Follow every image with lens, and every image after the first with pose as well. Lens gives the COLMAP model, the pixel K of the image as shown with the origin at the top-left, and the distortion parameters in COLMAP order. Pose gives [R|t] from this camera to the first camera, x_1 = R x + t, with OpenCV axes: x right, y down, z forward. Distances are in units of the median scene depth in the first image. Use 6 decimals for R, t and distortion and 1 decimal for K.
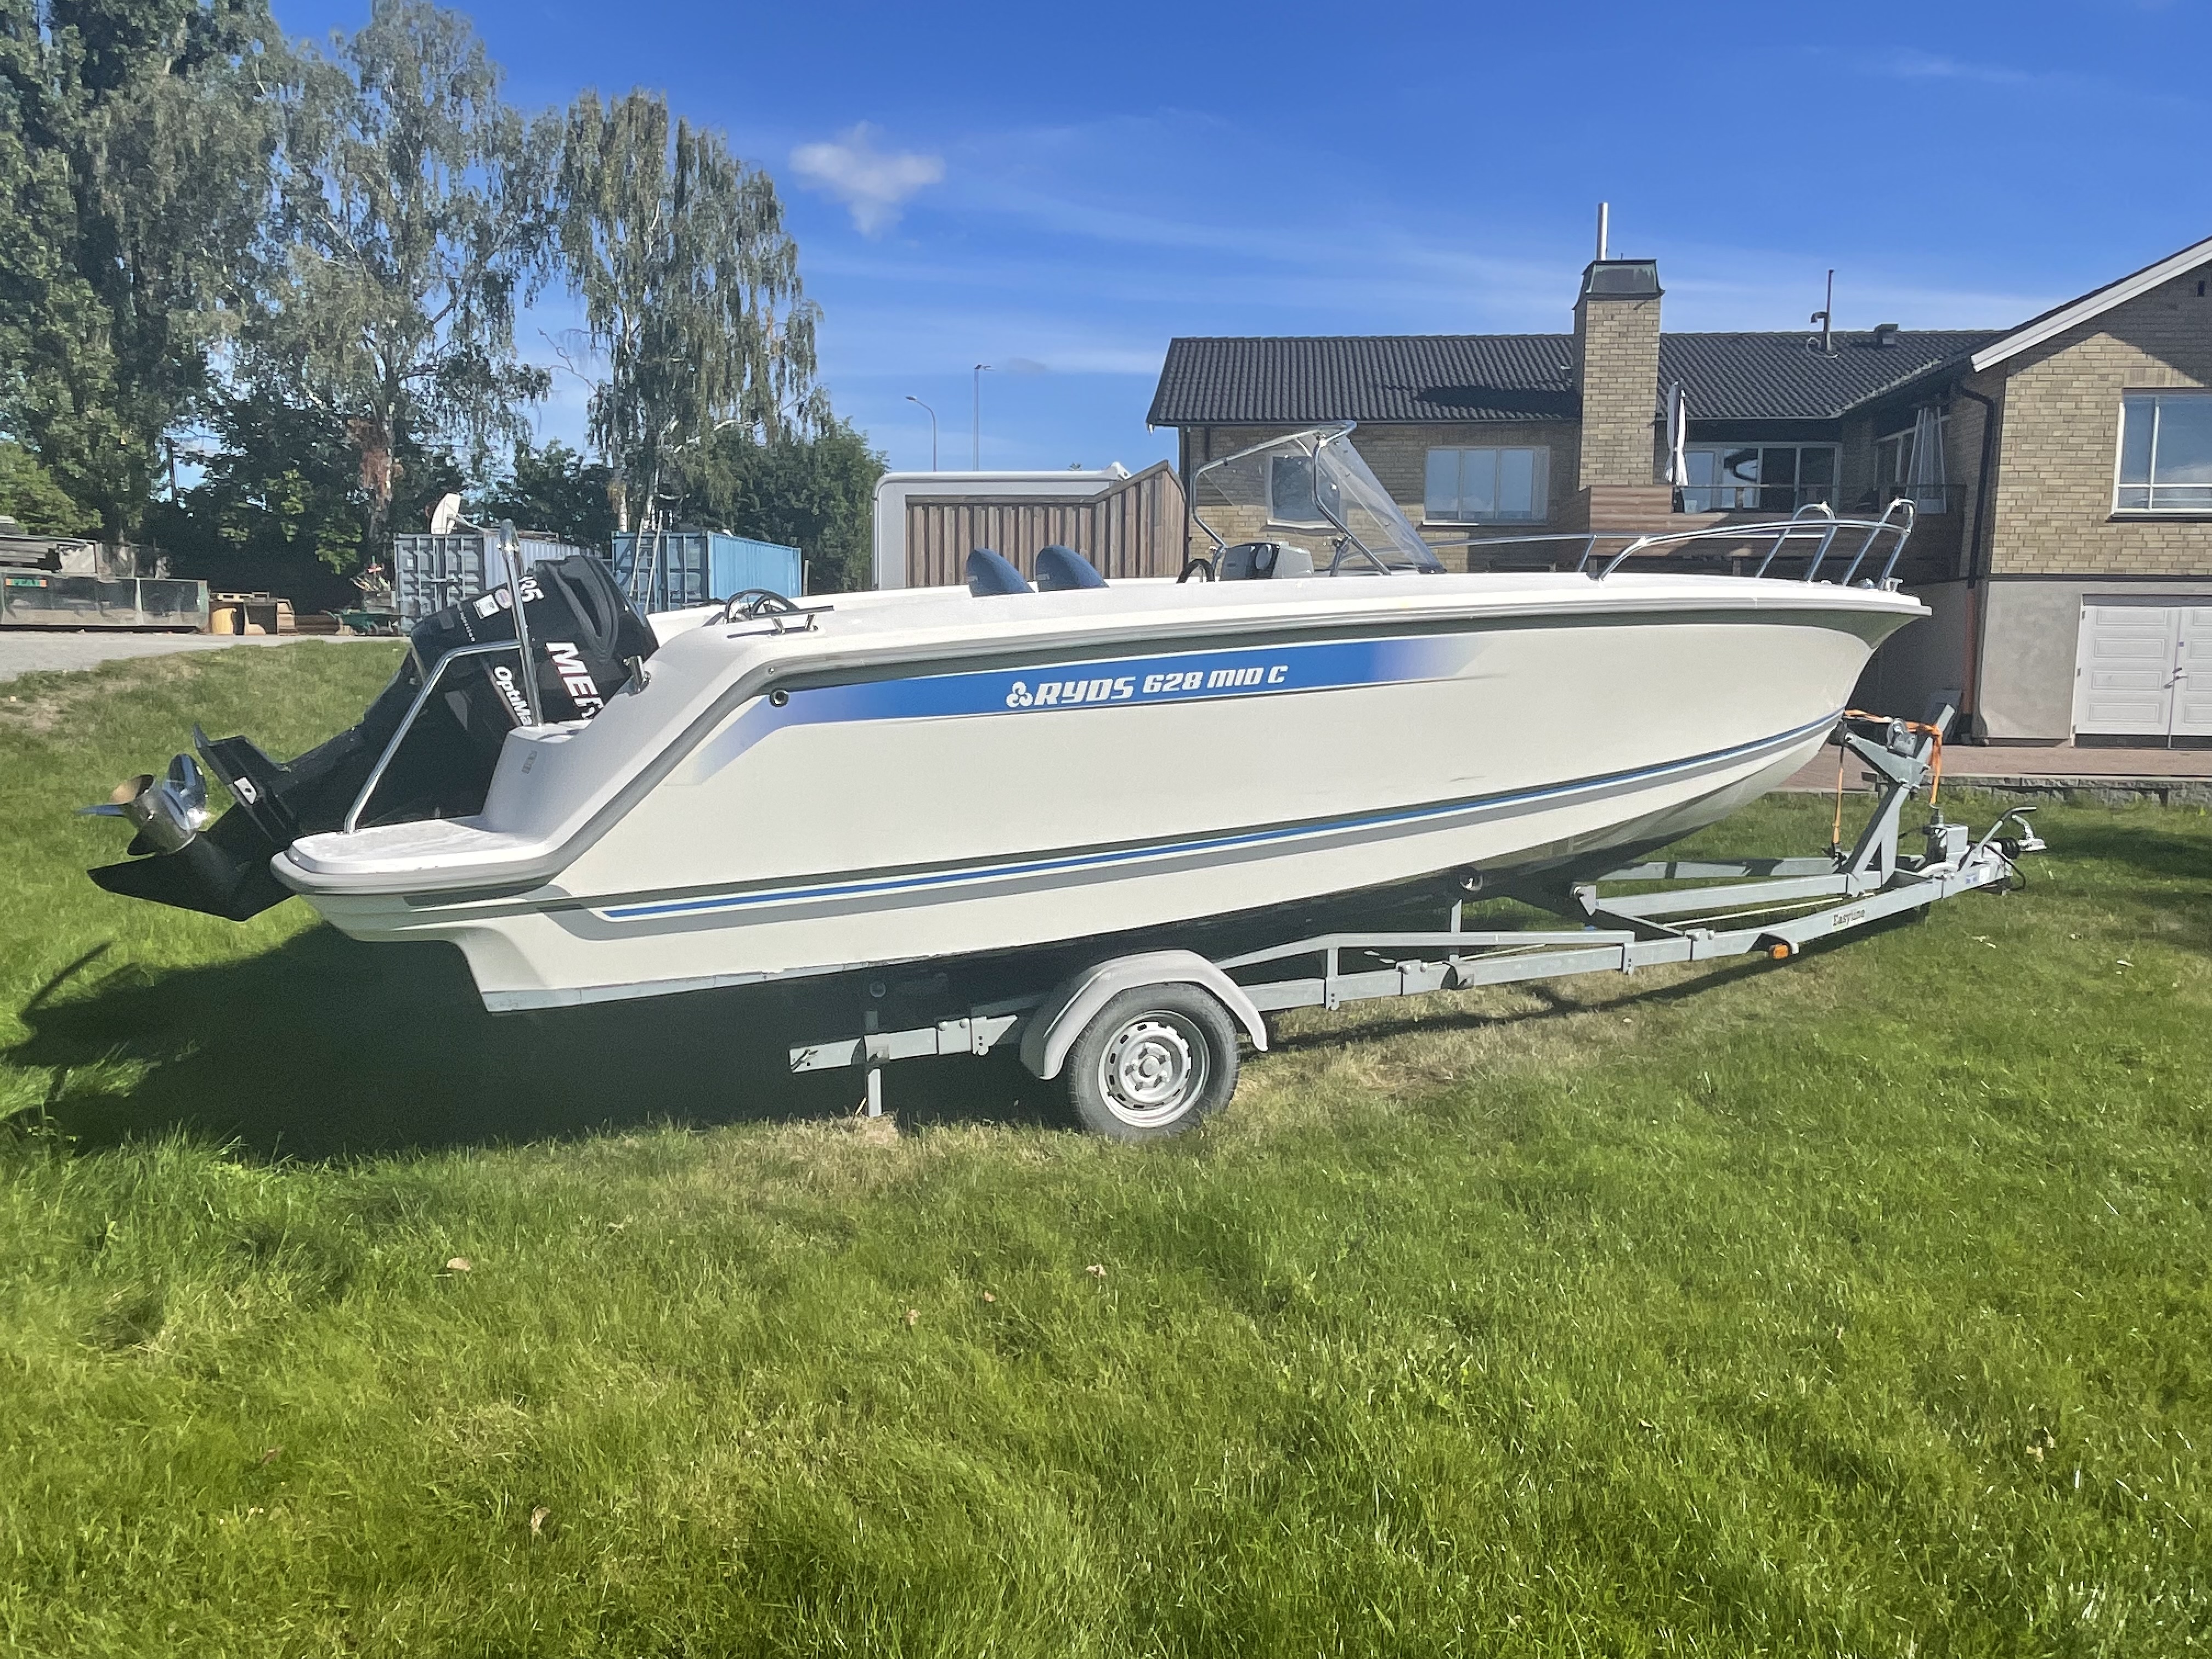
lens RADIAL K [[1439.9, 0, 1134.6], [0, 1439.9, 828.1], [0, 0, 1]] dist [-0.008182, 0.001877]
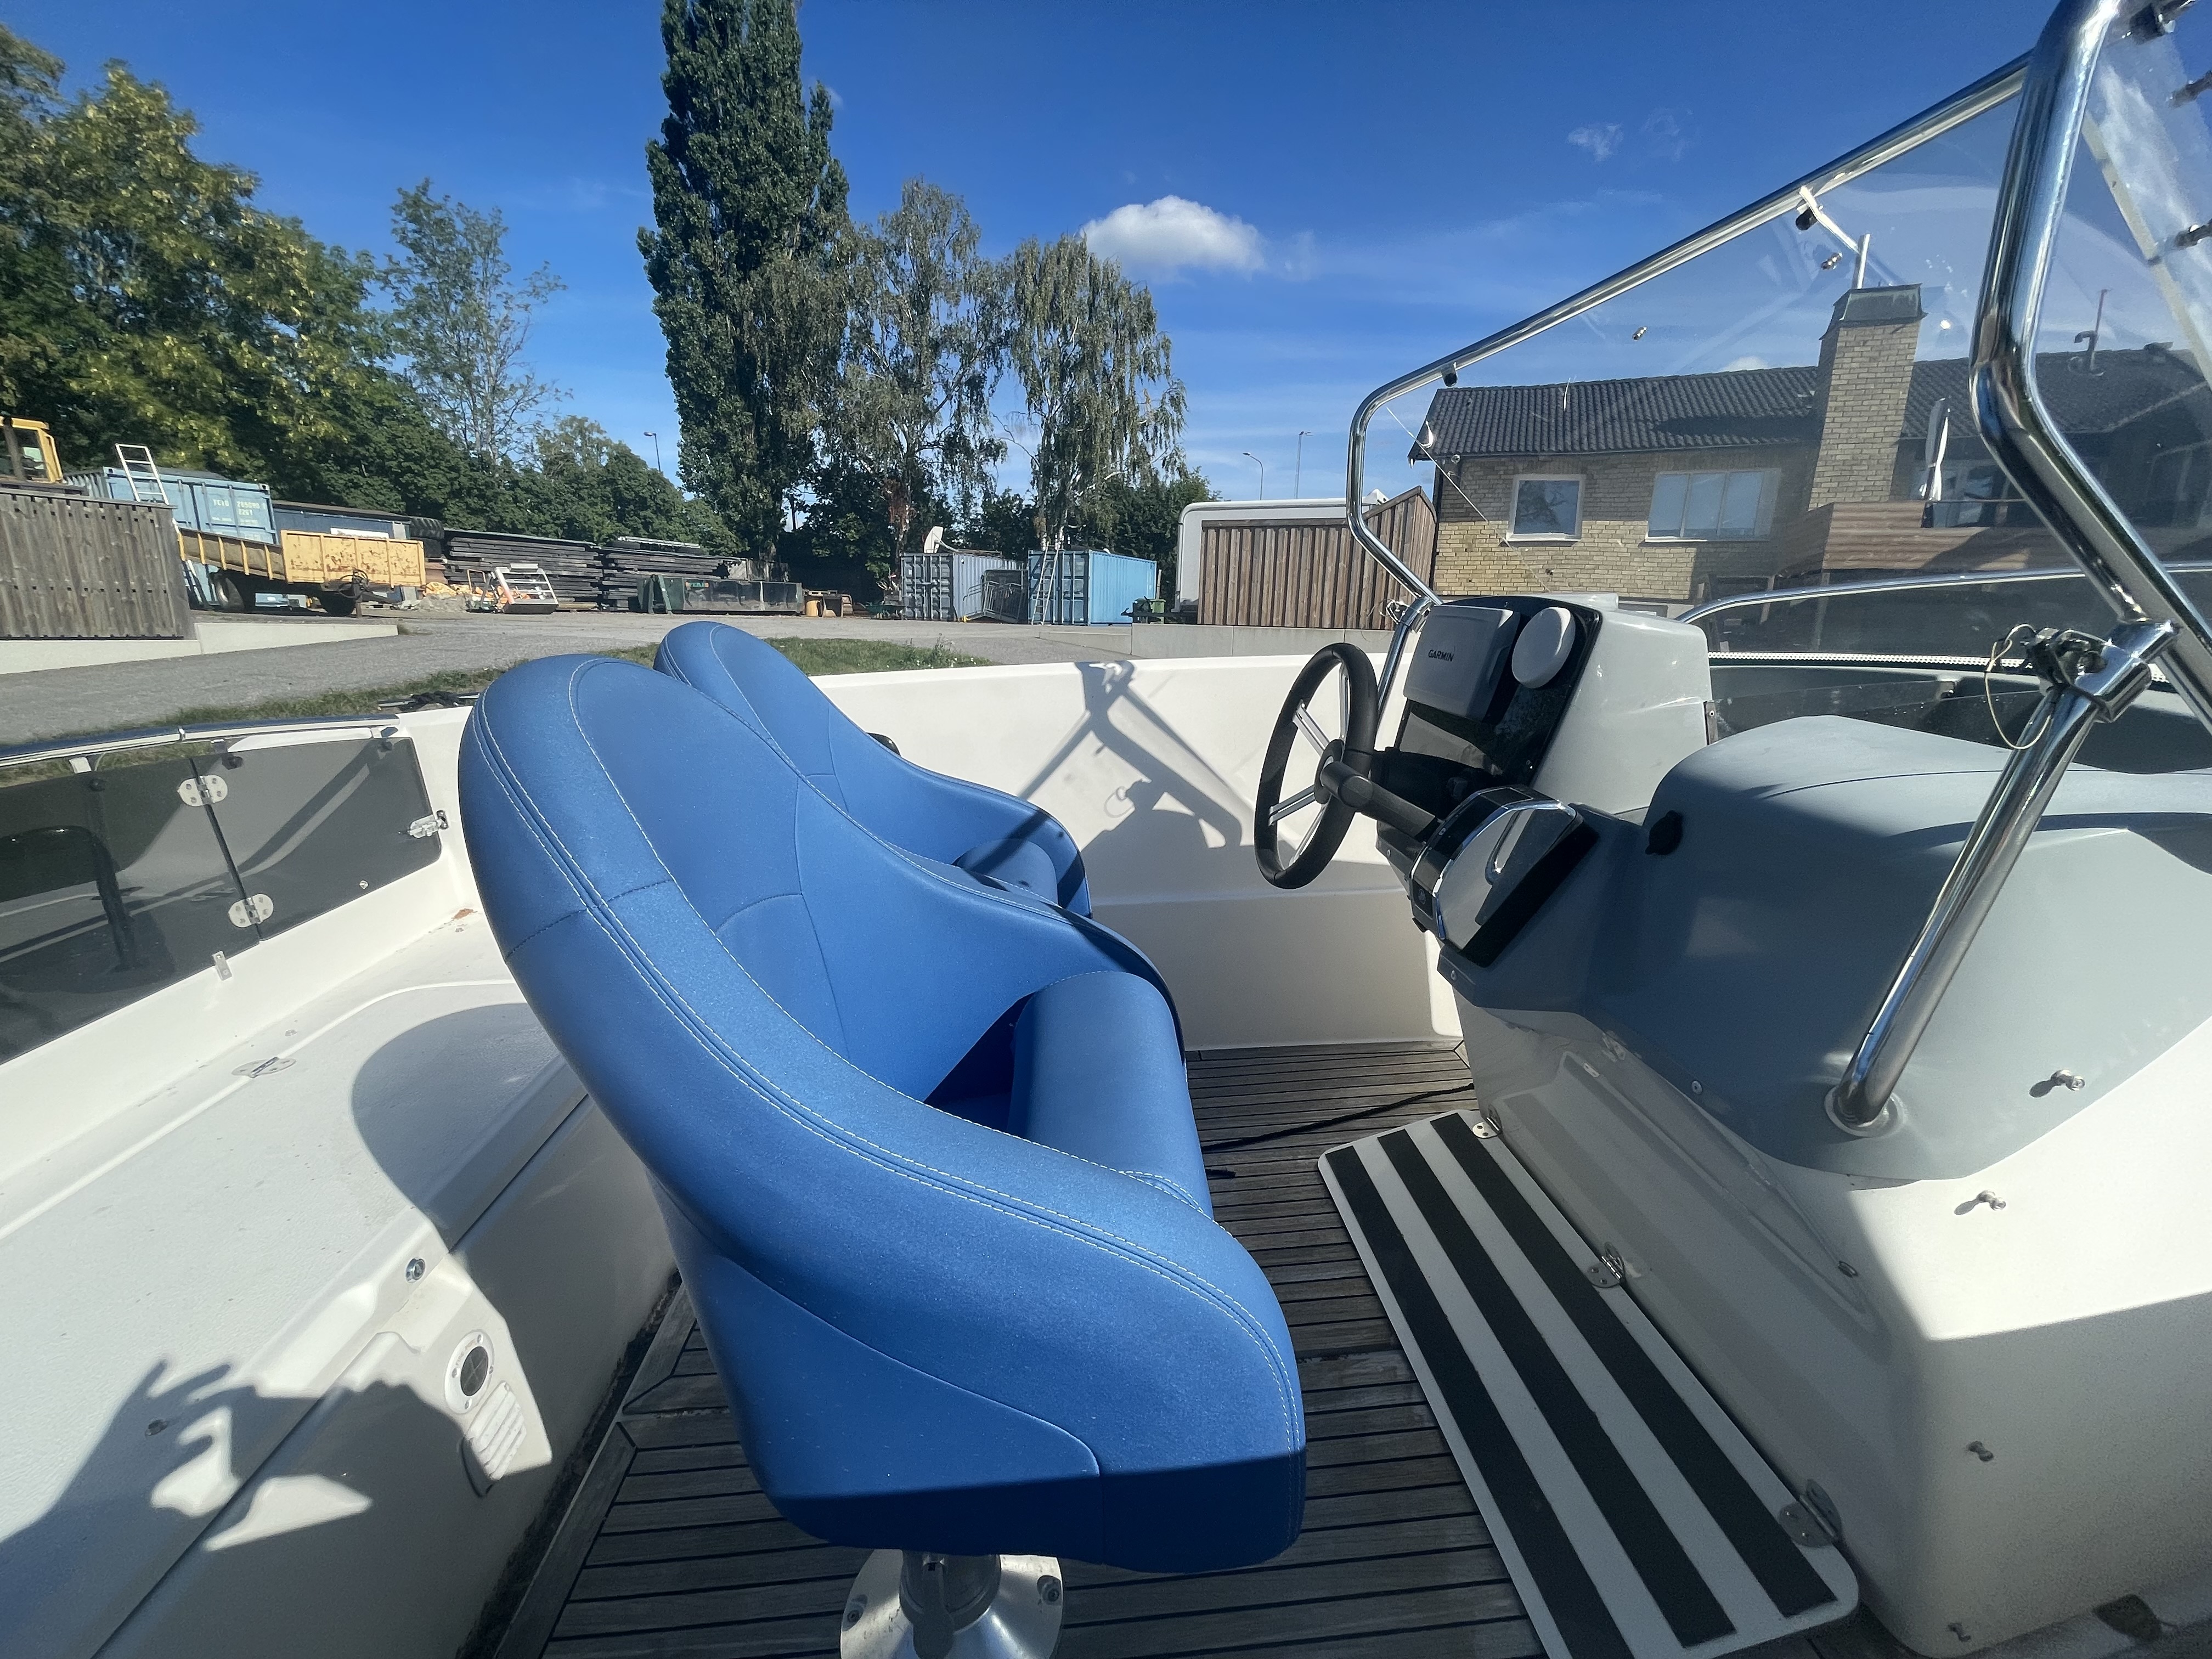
lens RADIAL K [[887.2, 0, 1111.4], [0, 887.2, 837.2], [0, 0, 1]] dist [-0.017190, 0.002543]
pose [[0.951896, 0.087402, -0.293693, 0.013858], [-0.054100, 0.991338, 0.119673, -0.025531], [0.301609, -0.098027, 0.948379, 0.124075]]
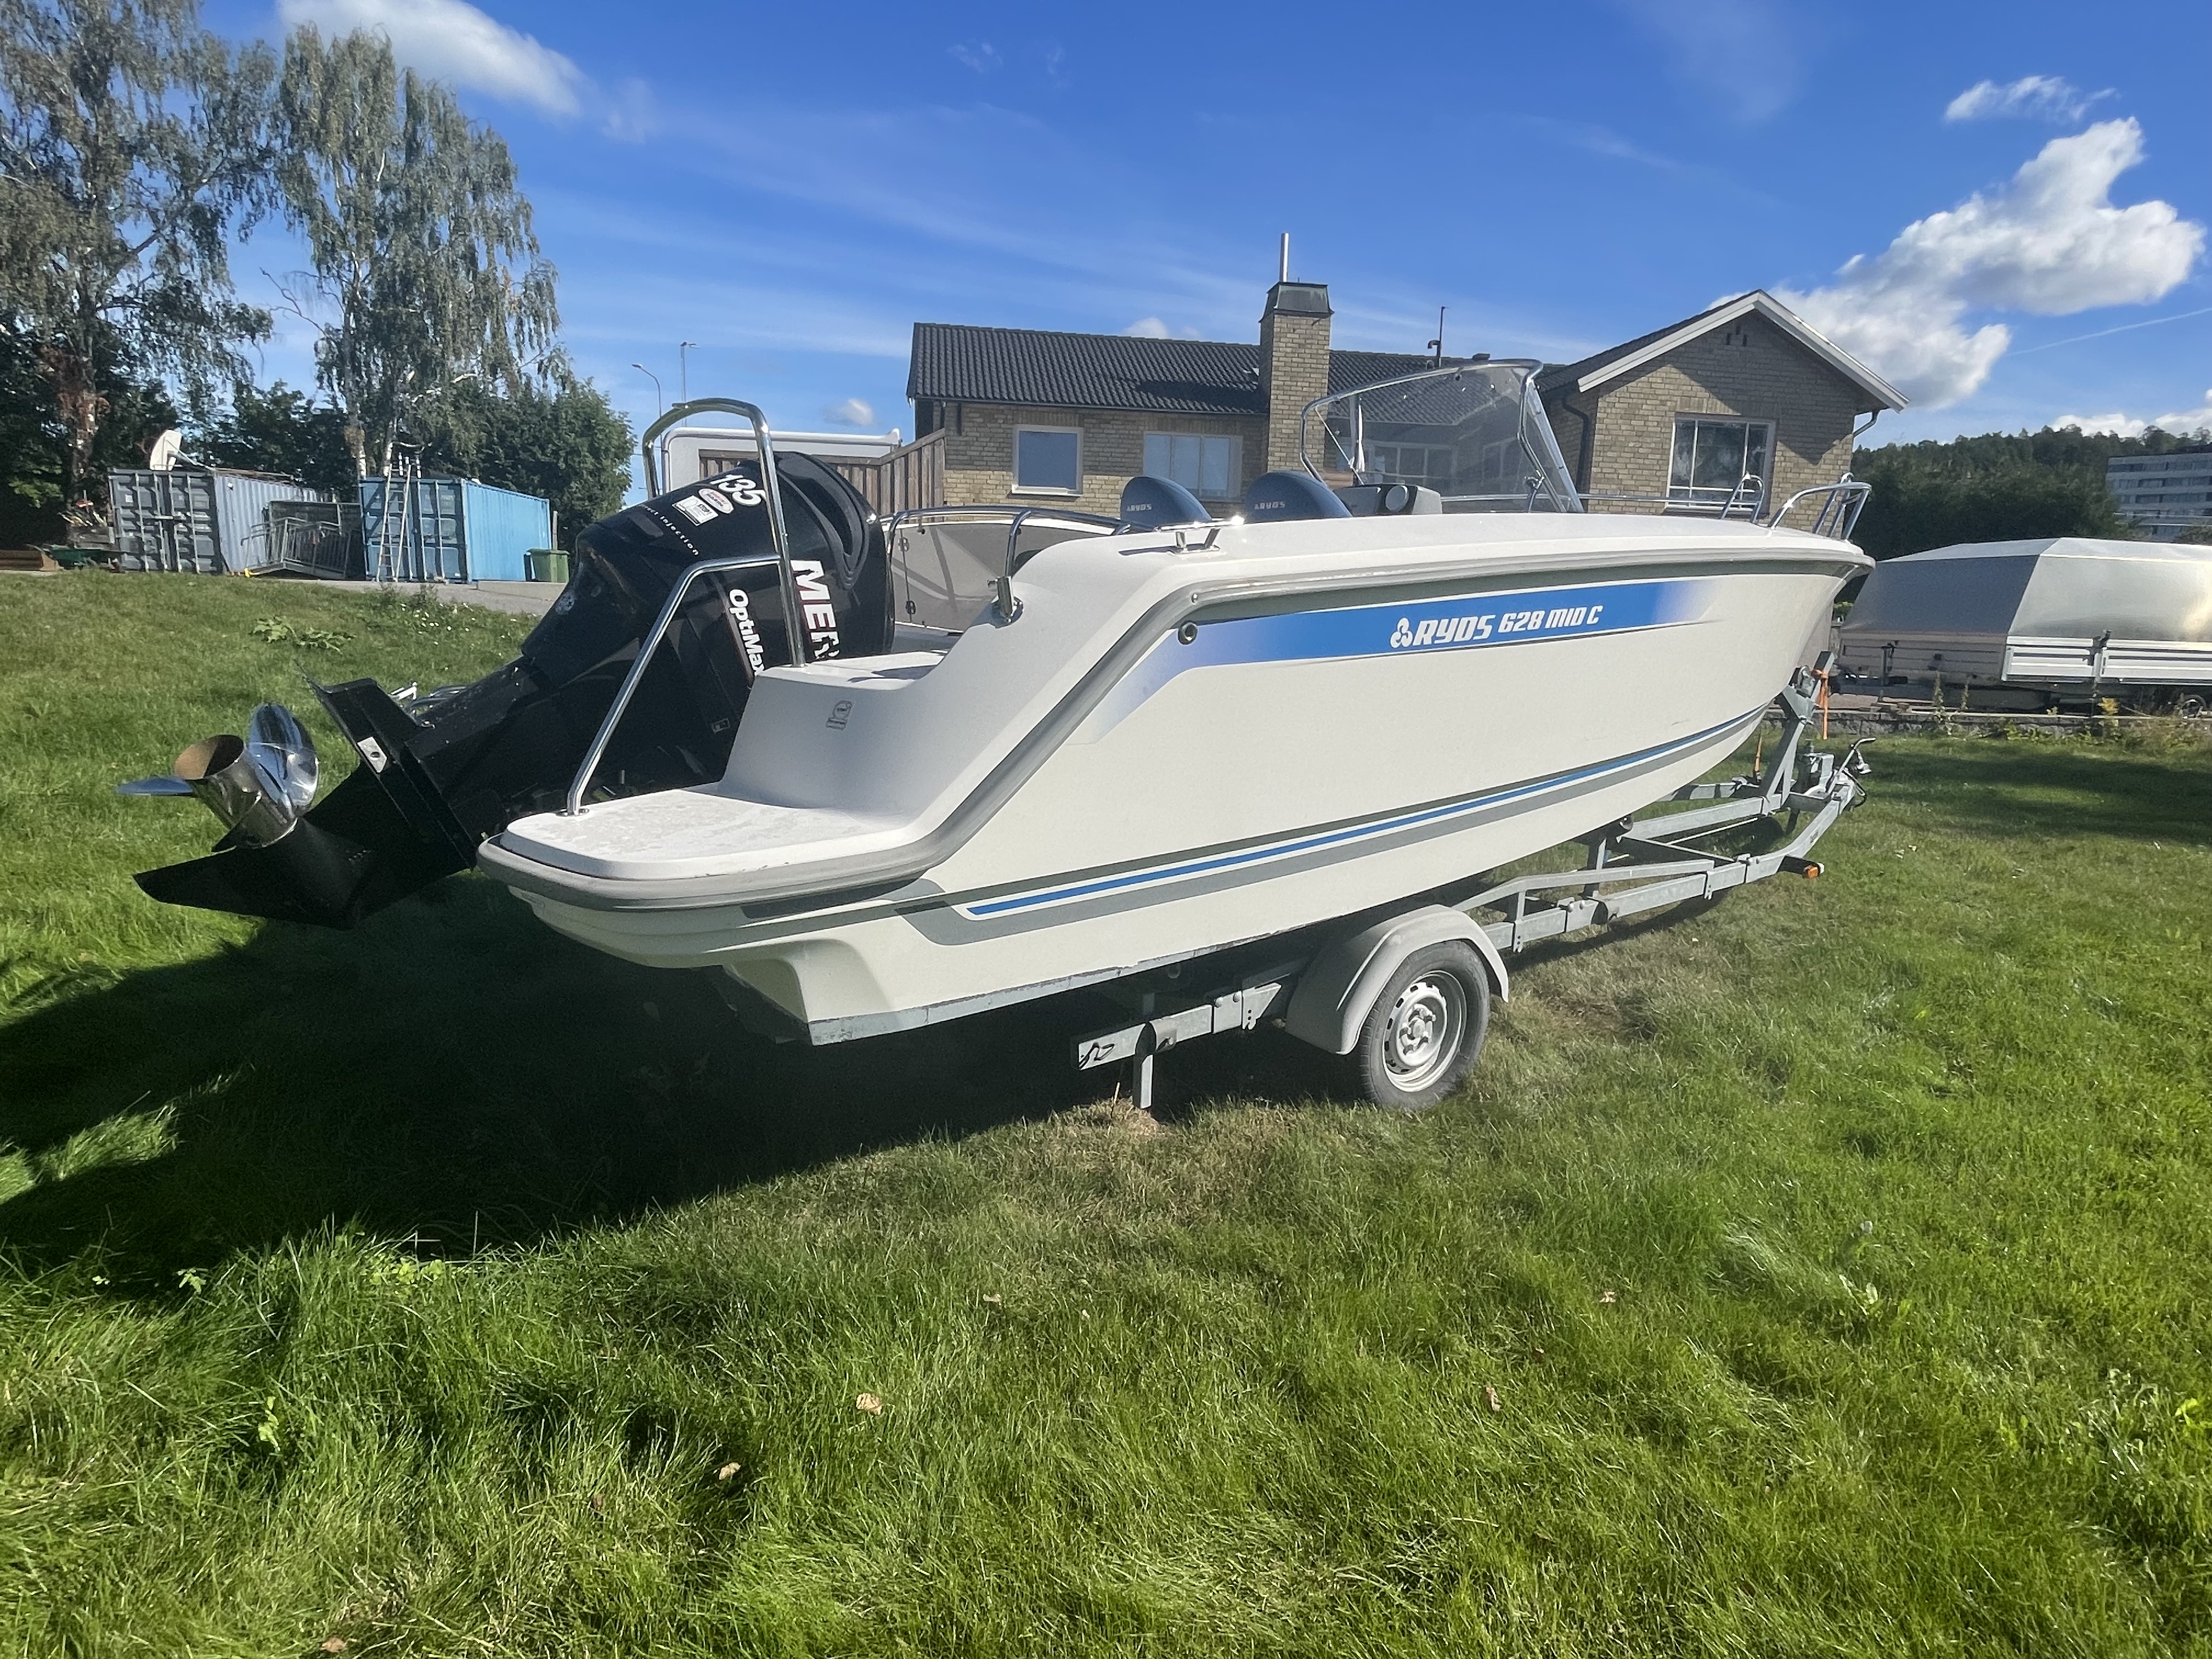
lens RADIAL K [[1164.1, 0, 1109.5], [0, 1164.1, 823.6], [0, 0, 1]] dist [-0.002546, -0.001594]
pose [[0.968451, -0.029163, 0.247492, -0.054969], [0.013610, 0.997836, 0.064323, -0.003277], [-0.248832, -0.058925, 0.966752, 0.046062]]
